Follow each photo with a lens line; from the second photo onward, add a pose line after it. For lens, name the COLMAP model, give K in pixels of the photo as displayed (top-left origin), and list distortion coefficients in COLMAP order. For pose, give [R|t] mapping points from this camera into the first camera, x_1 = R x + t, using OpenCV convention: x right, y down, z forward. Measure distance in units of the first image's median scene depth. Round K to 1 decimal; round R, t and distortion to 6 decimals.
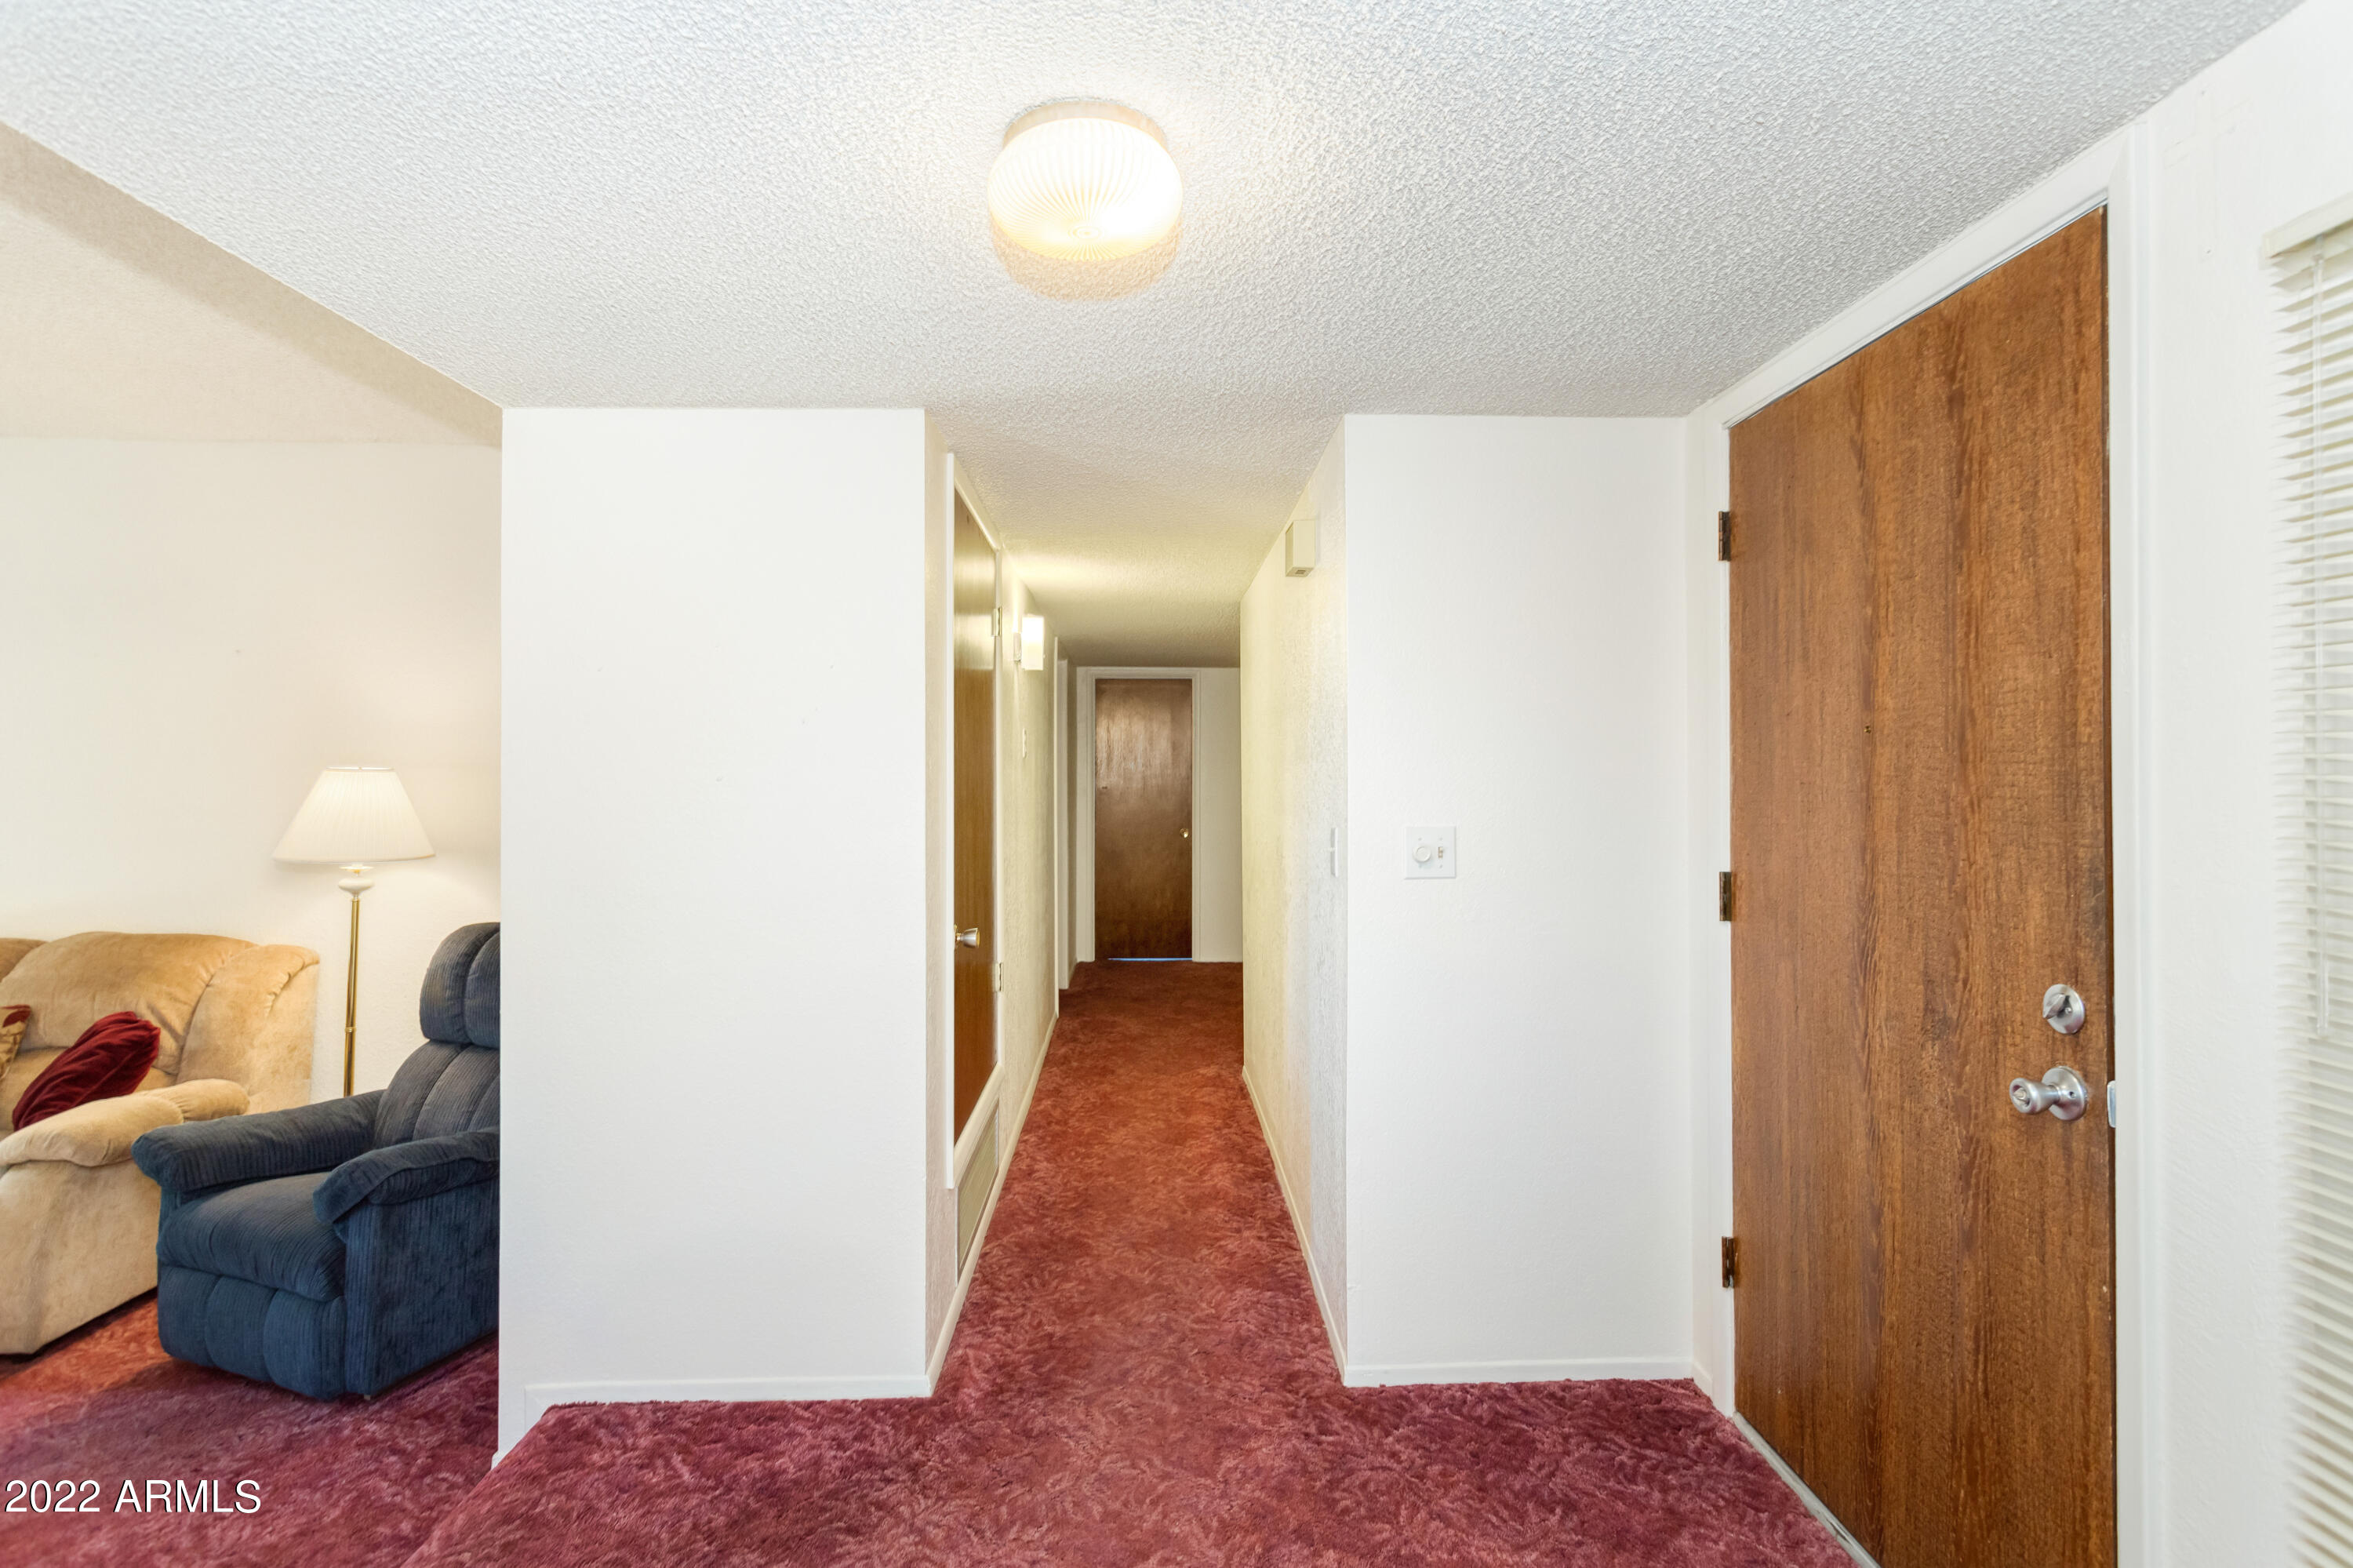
lens RADIAL K [[1117.5, 0, 1181.6], [0, 1117.5, 775.3], [0, 0, 1]] dist [0.002955, 0.000269]
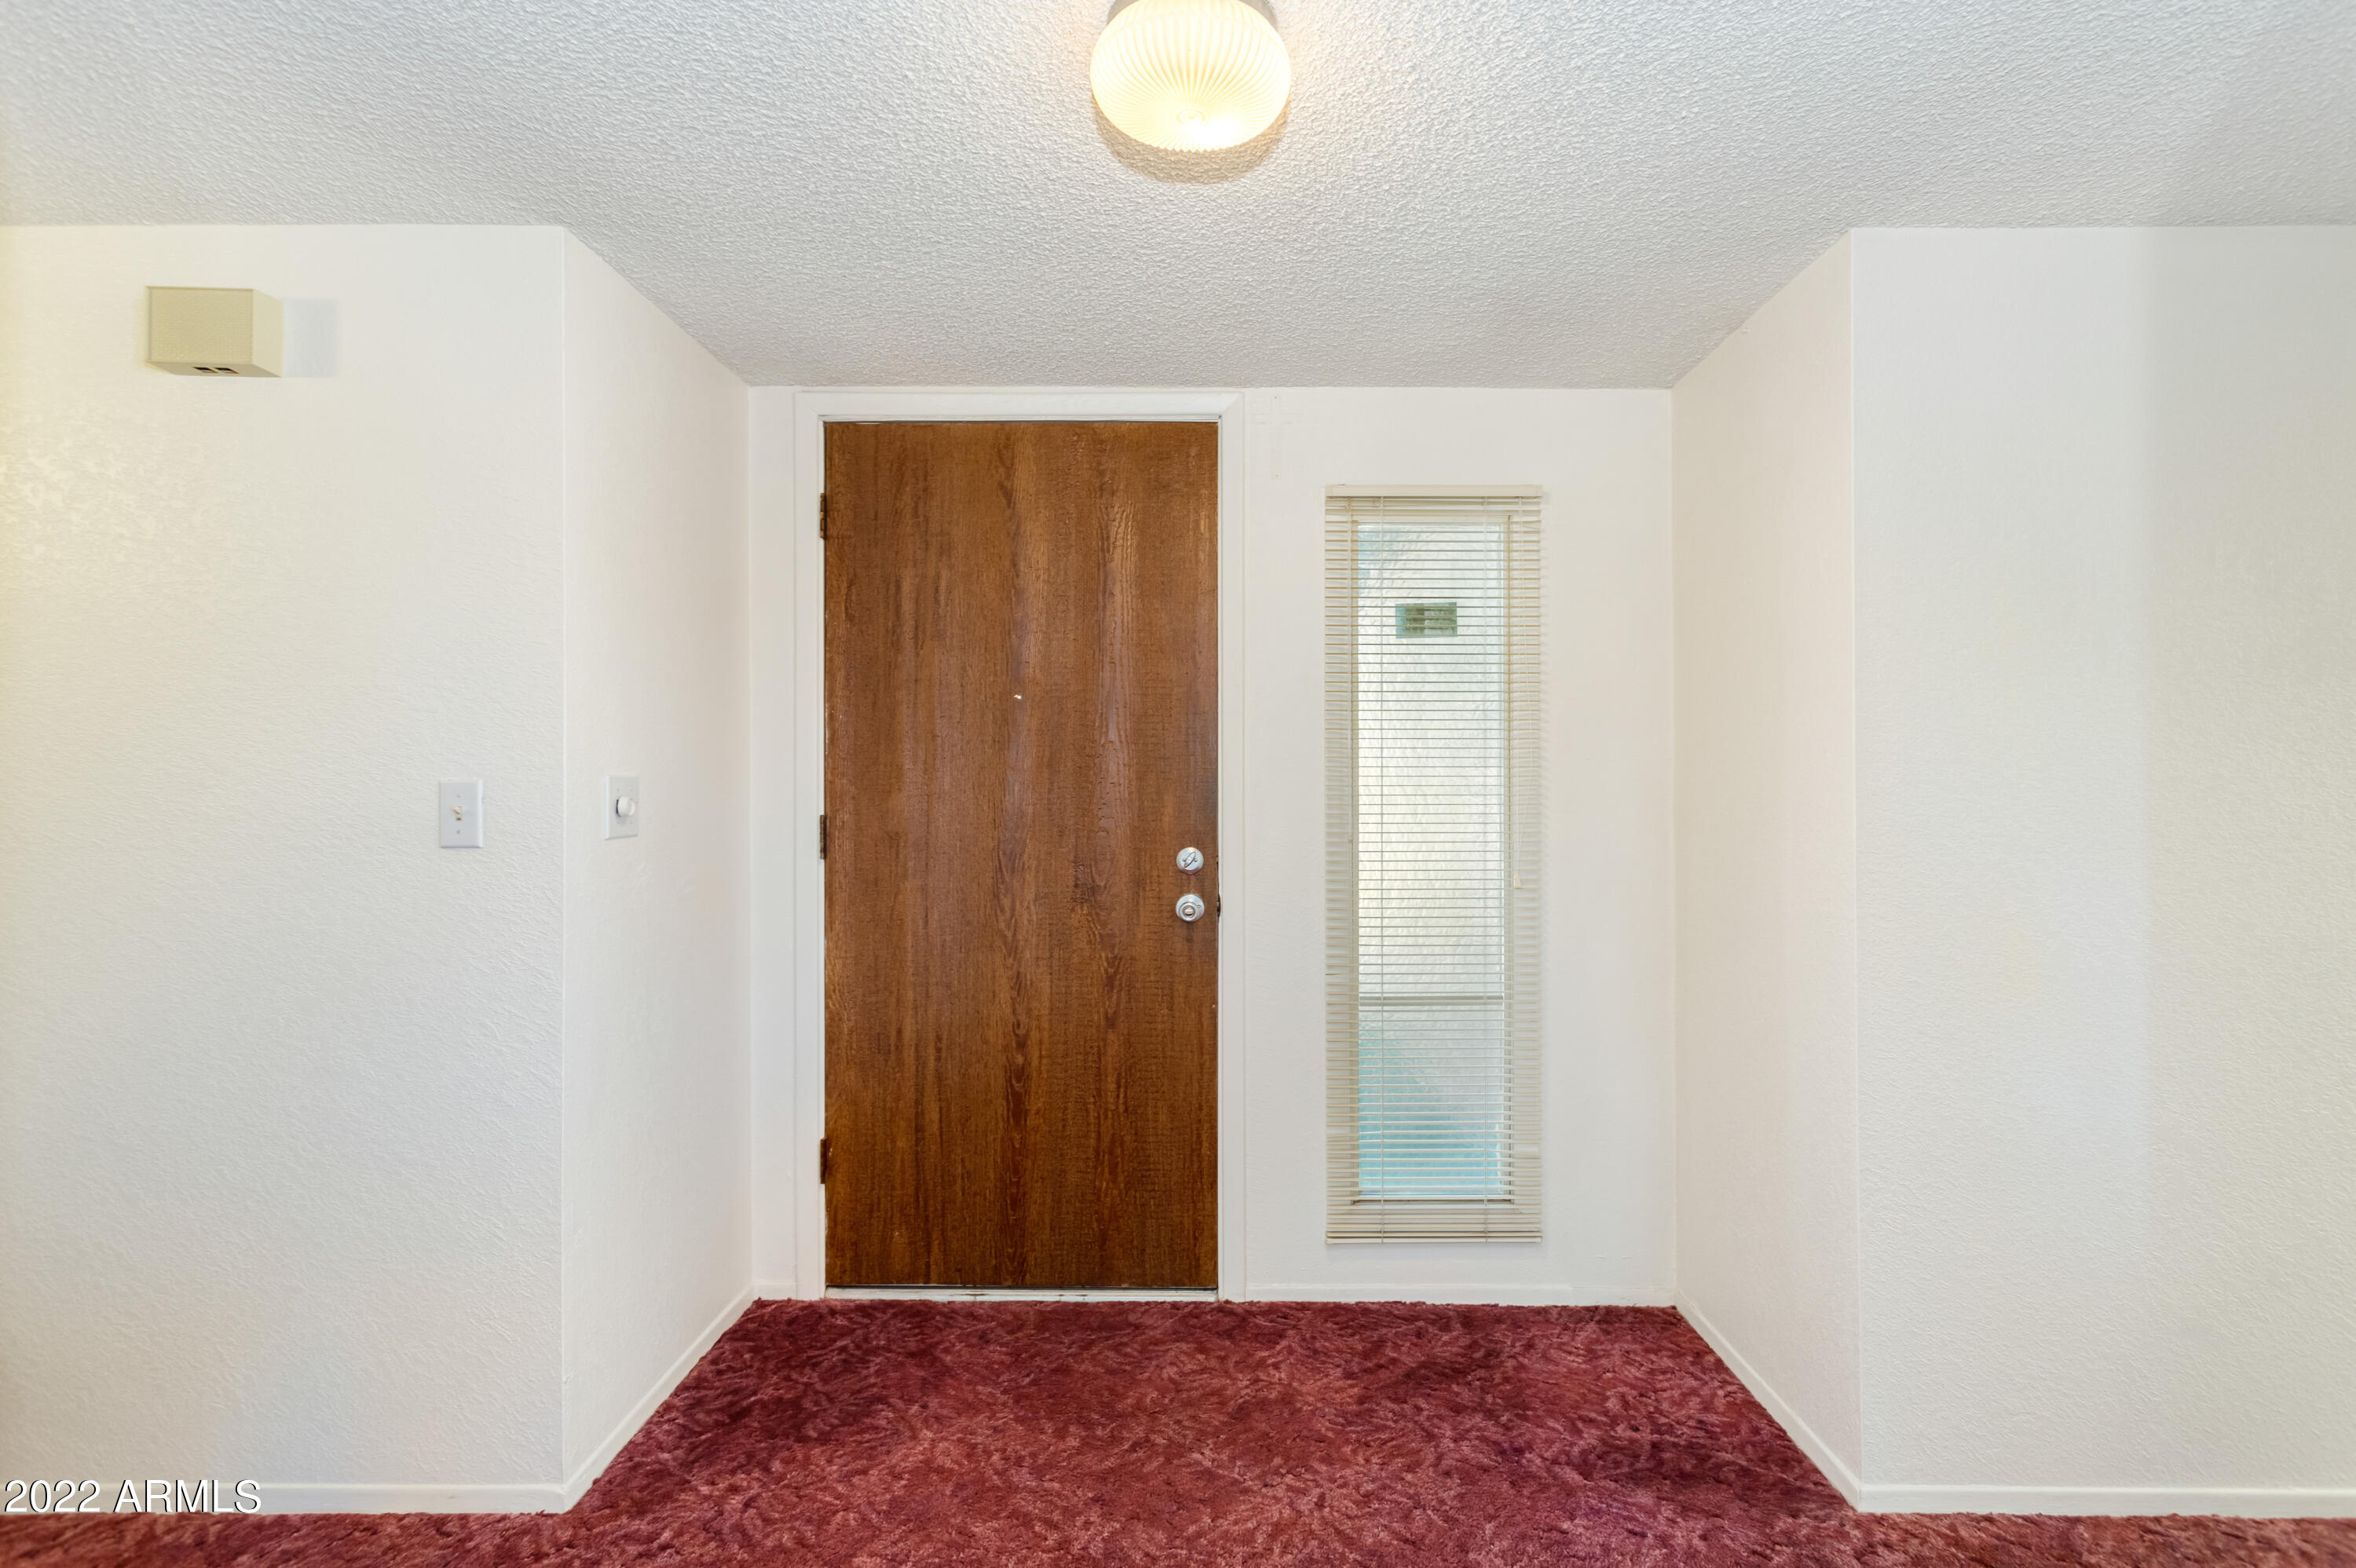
lens RADIAL K [[1145.3, 0, 1182.4], [0, 1145.3, 814.3], [0, 0, 1]] dist [0.005349, 0.001561]
pose [[0.037207, -0.013648, 0.999214, -0.804931], [0.000487, 0.999907, 0.013639, 0.084957], [-0.999307, -0.000021, 0.037210, 0.733300]]
